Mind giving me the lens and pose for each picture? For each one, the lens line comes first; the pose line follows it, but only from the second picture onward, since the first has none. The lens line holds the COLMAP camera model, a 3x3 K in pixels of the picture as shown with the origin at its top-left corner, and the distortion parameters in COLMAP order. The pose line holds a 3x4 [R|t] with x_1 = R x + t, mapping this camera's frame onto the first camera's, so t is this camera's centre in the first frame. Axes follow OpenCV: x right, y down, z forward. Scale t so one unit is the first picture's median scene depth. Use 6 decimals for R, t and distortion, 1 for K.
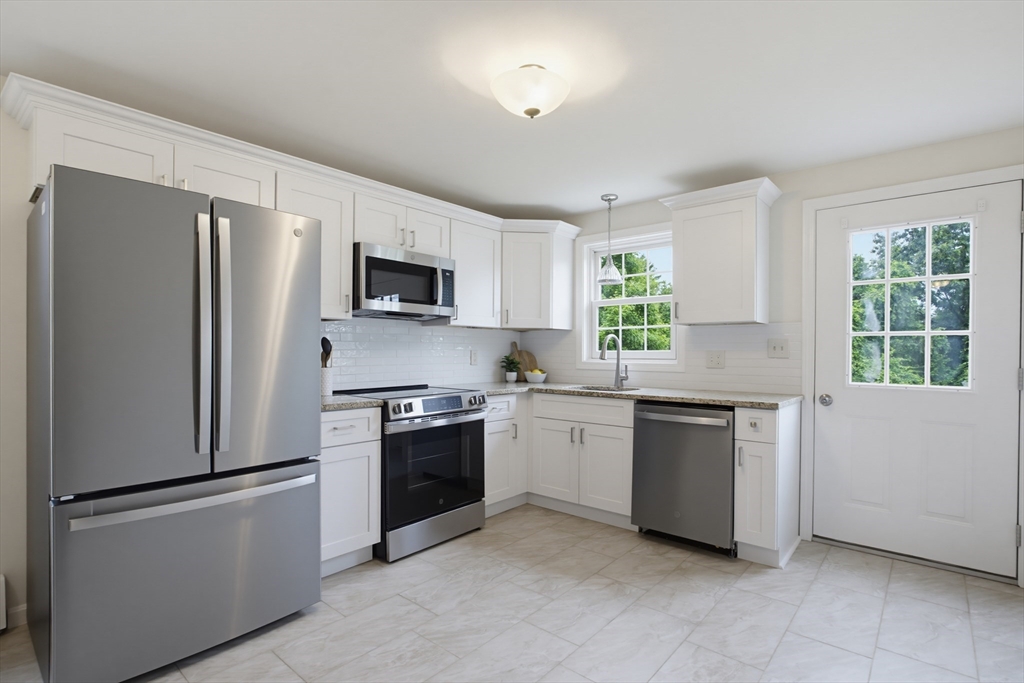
lens RADIAL K [[494.2, 0, 512.0], [0, 494.2, 341.5], [0, 0, 1]] dist [-0.001521, -0.000008]
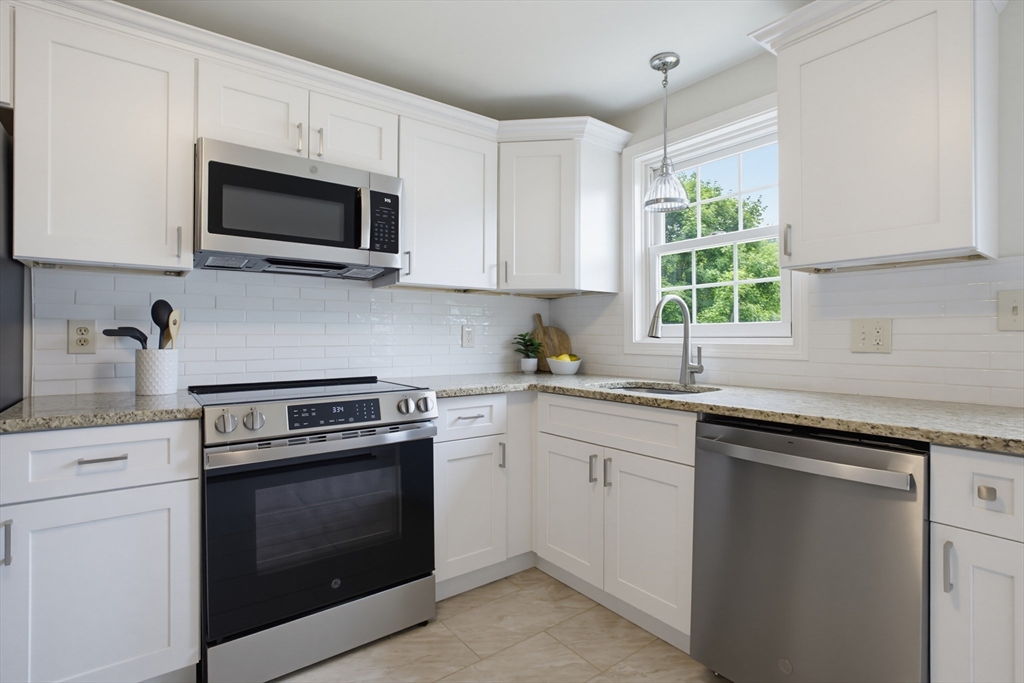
lens RADIAL K [[508.9, 0, 512.0], [0, 508.9, 326.8], [0, 0, 1]] dist [-0.003724, -0.000282]
pose [[0.977734, -0.007926, -0.209698, 0.147167], [0.008049, 0.999968, -0.000264, 0.023007], [0.209693, -0.001430, 0.977766, 0.380765]]
